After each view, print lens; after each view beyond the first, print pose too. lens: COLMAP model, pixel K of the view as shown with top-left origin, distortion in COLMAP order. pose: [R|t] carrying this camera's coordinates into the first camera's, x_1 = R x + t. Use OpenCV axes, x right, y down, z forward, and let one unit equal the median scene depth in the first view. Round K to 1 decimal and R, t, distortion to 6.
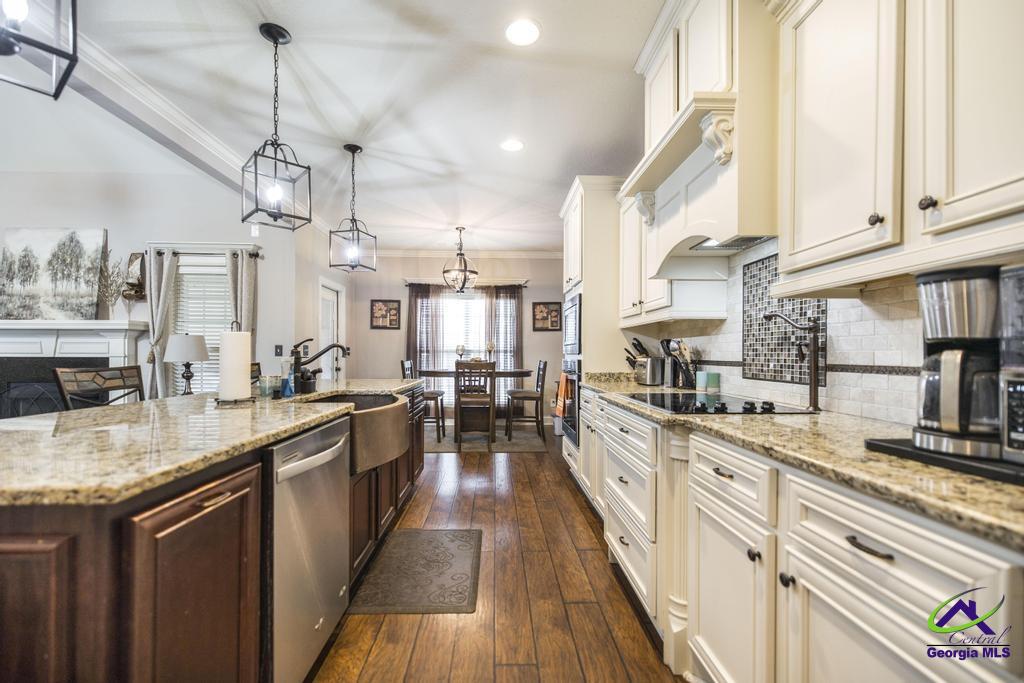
lens RADIAL K [[445.6, 0, 518.9], [0, 445.6, 357.2], [0, 0, 1]] dist [0.000011, -0.000309]
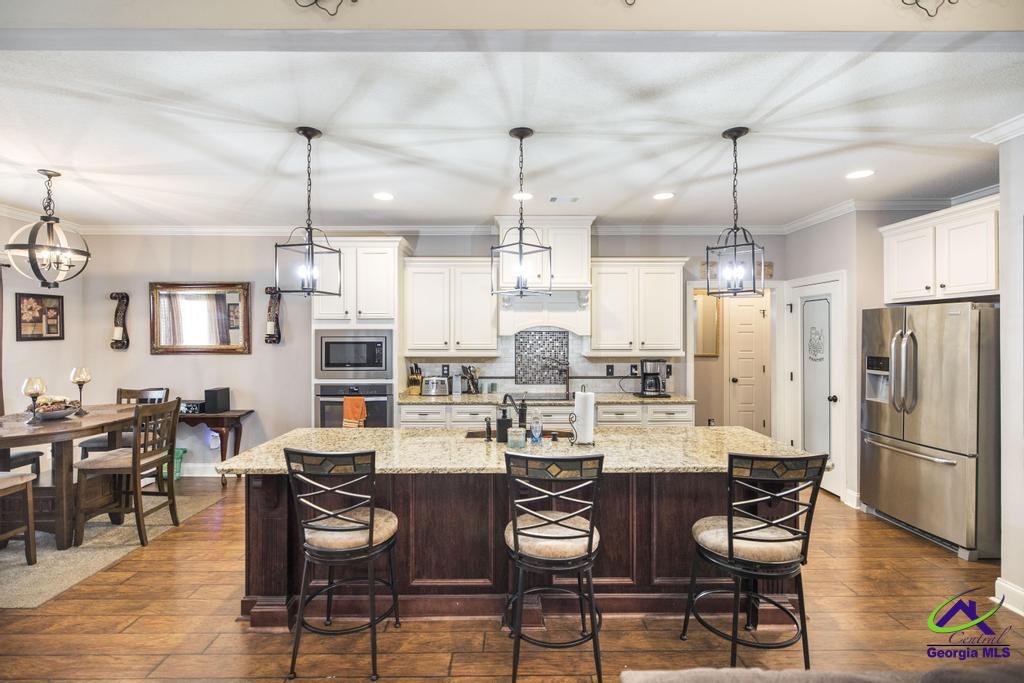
lens RADIAL K [[459.6, 0, 508.7], [0, 459.6, 336.4], [0, 0, 1]] dist [0.002384, 0.001268]
pose [[0.031147, -0.007242, 0.999489, -1.136968], [0.005390, 0.999960, 0.007077, -0.131904], [-0.999500, 0.005167, 0.031185, 0.648613]]
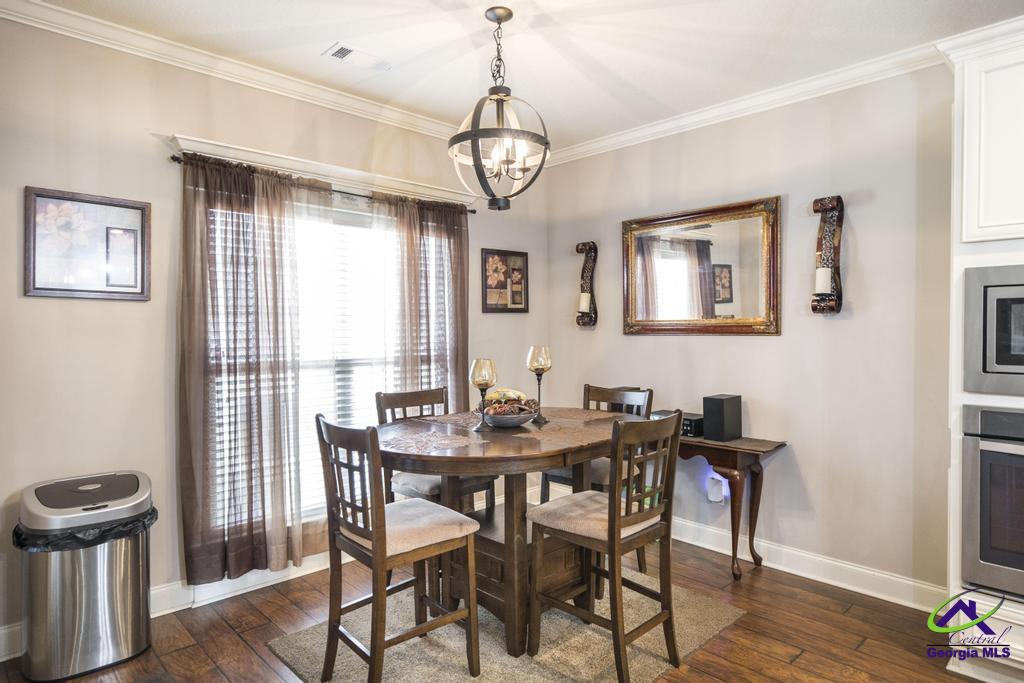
lens RADIAL K [[592.7, 0, 510.4], [0, 592.7, 340.9], [0, 0, 1]] dist [-0.000946, -0.001170]
pose [[0.755005, -0.017586, 0.655483, -0.684495], [0.008697, 0.999821, 0.016806, -0.080046], [-0.655662, -0.006988, 0.755023, 1.063643]]
